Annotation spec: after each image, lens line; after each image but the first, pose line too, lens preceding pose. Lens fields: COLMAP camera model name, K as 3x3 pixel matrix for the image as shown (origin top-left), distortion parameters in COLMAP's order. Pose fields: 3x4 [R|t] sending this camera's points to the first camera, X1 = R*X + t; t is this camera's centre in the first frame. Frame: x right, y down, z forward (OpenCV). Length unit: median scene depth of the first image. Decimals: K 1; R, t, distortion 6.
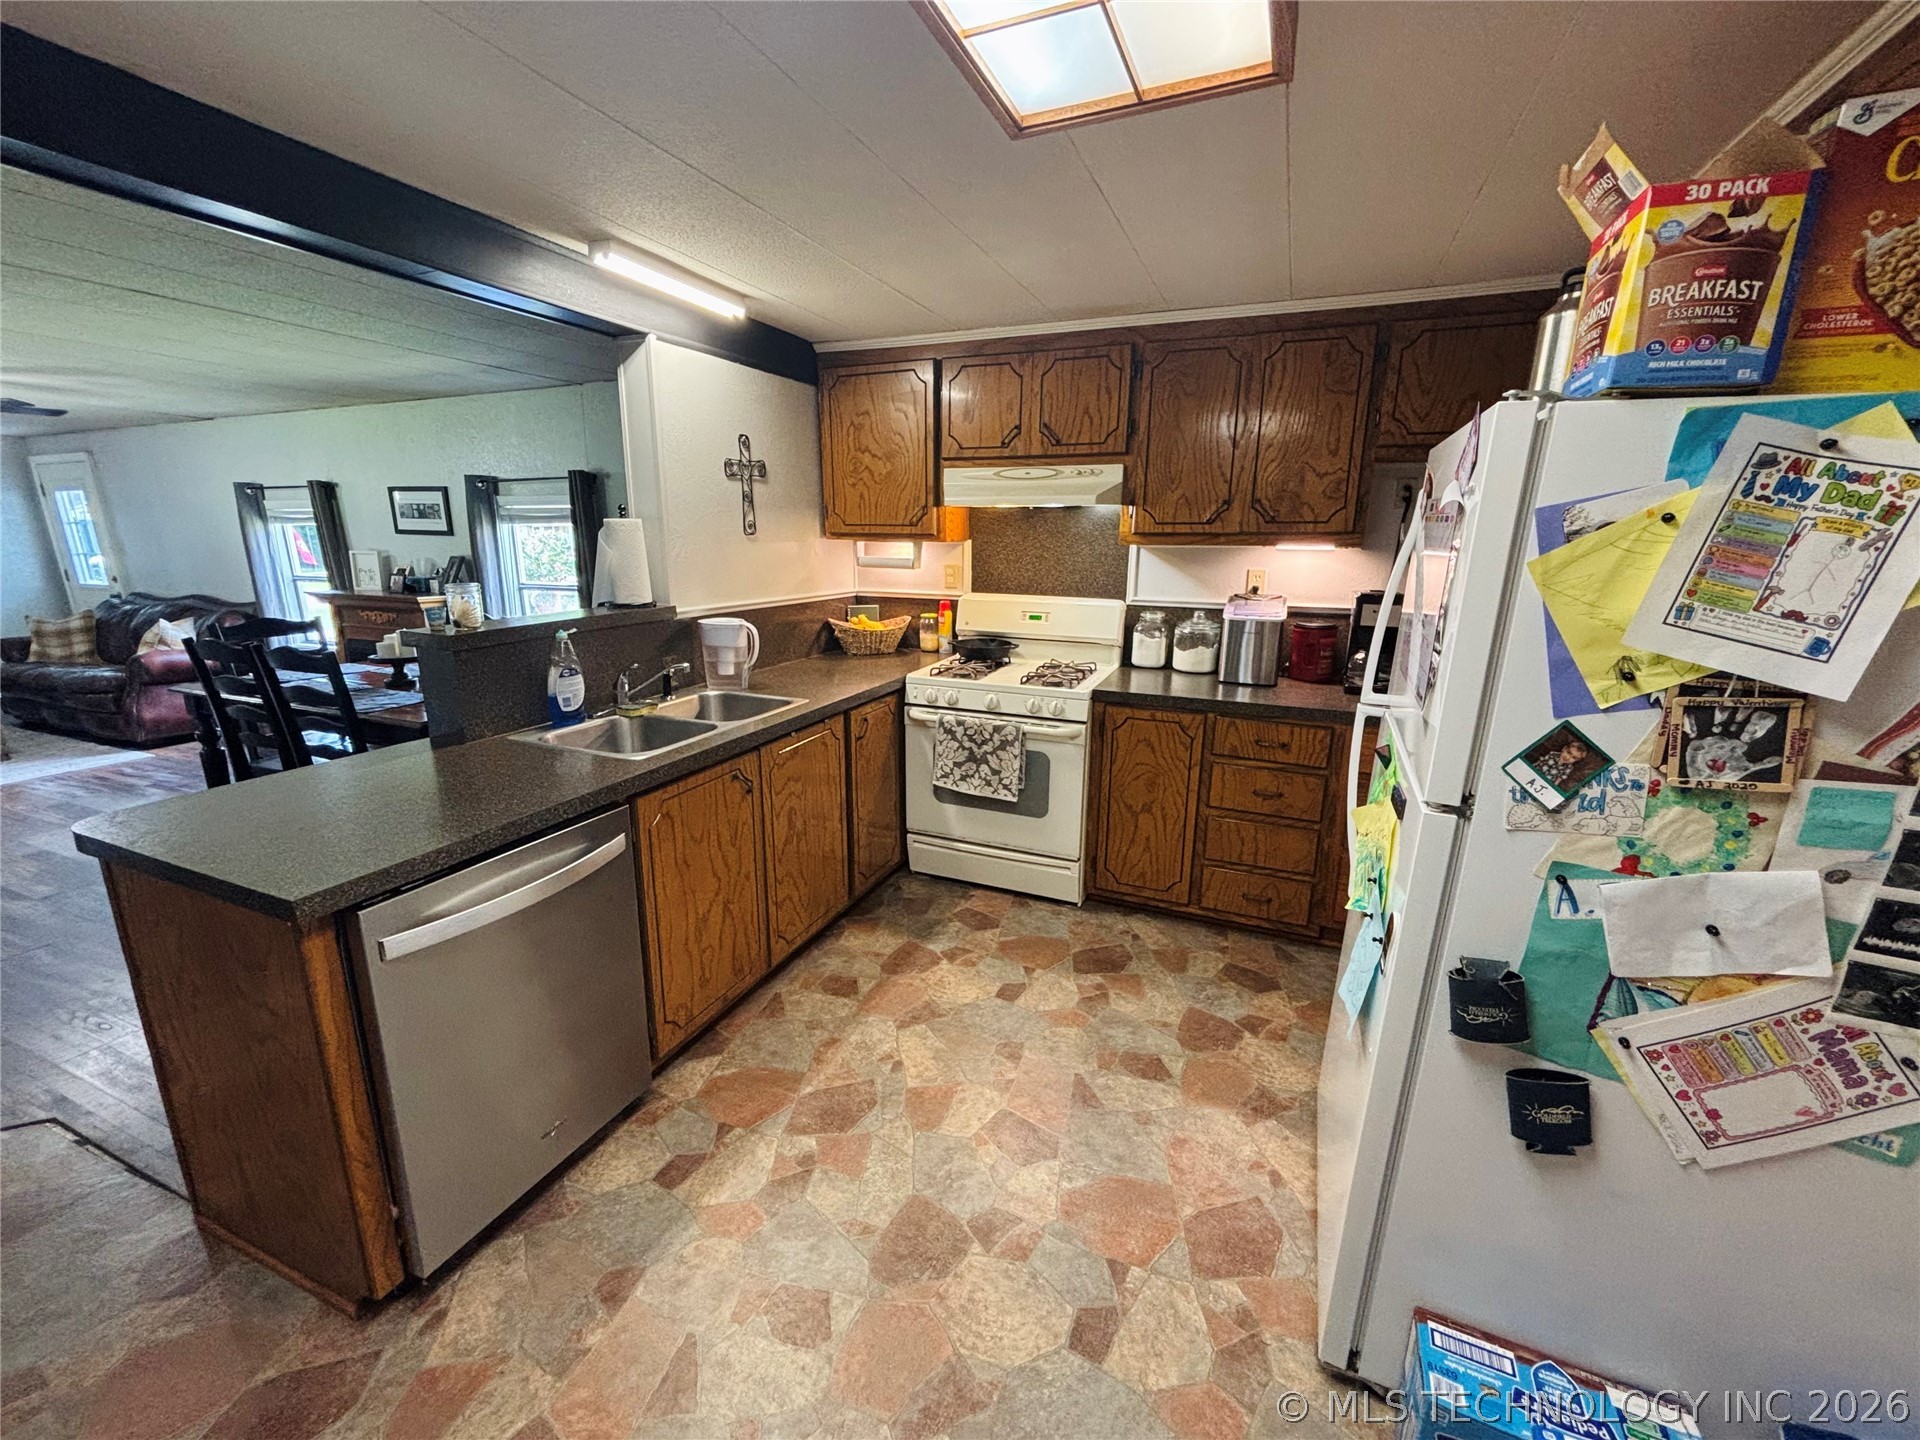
lens RADIAL K [[781.6, 0, 951.0], [0, 781.6, 715.5], [0, 0, 1]] dist [0.015781, -0.003166]
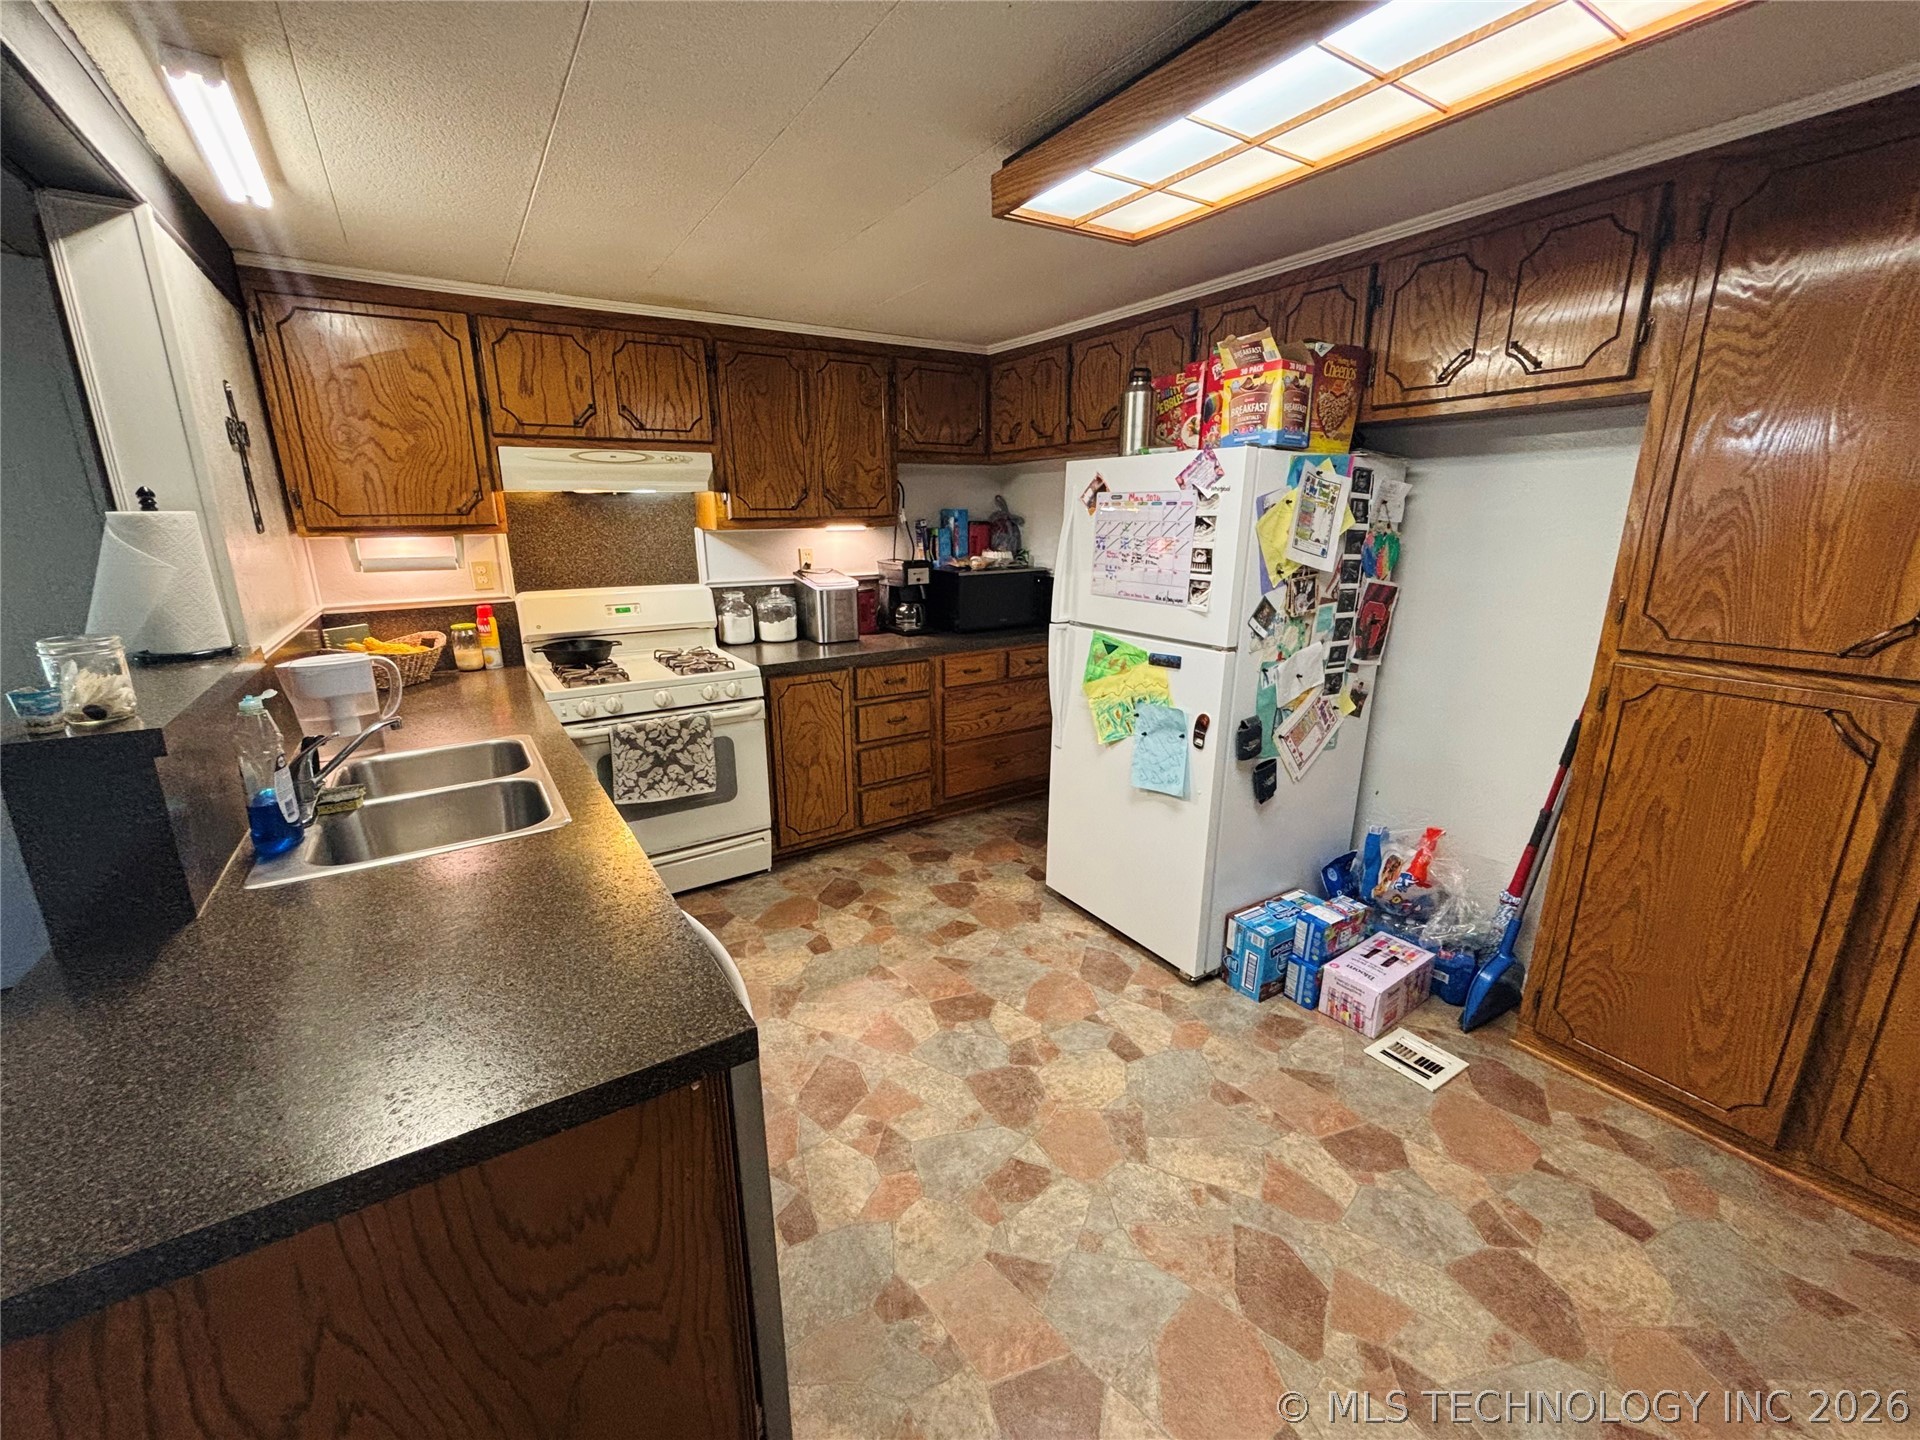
lens RADIAL K [[781.6, 0, 951.4], [0, 781.6, 715.7], [0, 0, 1]] dist [0.015781, -0.003166]
pose [[0.555029, -0.222615, 0.801489, -0.544689], [0.209847, 0.969832, 0.124054, -0.044353], [-0.804927, 0.099336, 0.585000, 0.167602]]
